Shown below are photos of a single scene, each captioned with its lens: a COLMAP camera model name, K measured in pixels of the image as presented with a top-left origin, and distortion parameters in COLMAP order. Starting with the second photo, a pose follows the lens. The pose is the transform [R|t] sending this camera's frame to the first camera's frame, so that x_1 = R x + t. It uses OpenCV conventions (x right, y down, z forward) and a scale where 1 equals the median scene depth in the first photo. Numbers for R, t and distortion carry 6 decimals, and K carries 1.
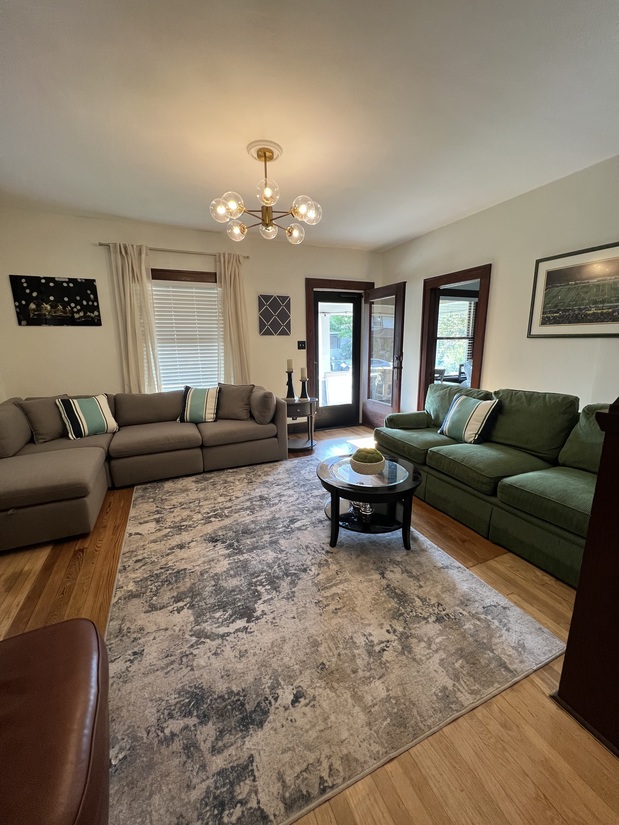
lens RADIAL K [[332.9, 0, 314.0], [0, 332.9, 410.2], [0, 0, 1]] dist [-0.000732, -0.000244]
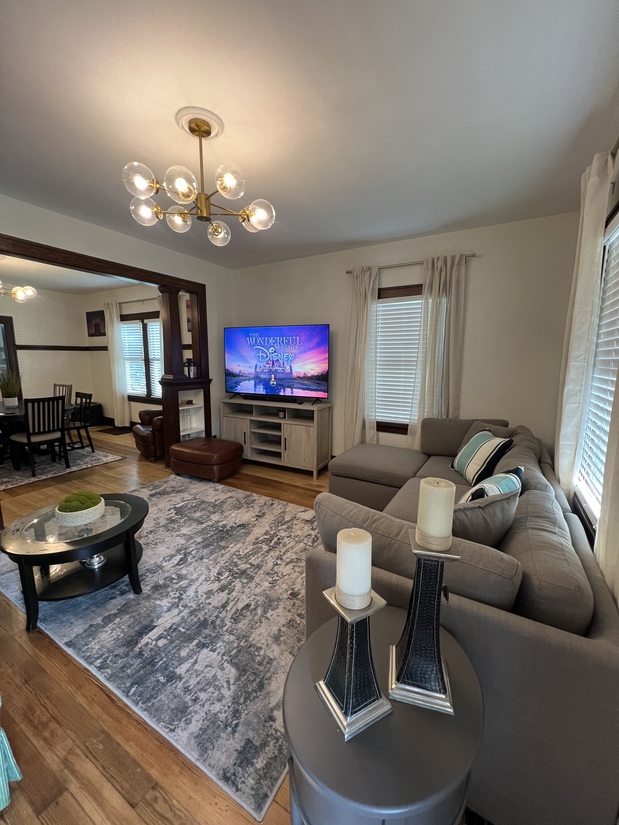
lens RADIAL K [[332.9, 0, 311.3], [0, 332.9, 409.8], [0, 0, 1]] dist [-0.000732, -0.000244]
pose [[-0.818328, 0.098921, -0.566176, 0.113059], [-0.109322, 0.940305, 0.322297, -0.352356], [0.564260, 0.325640, -0.758663, 1.582638]]
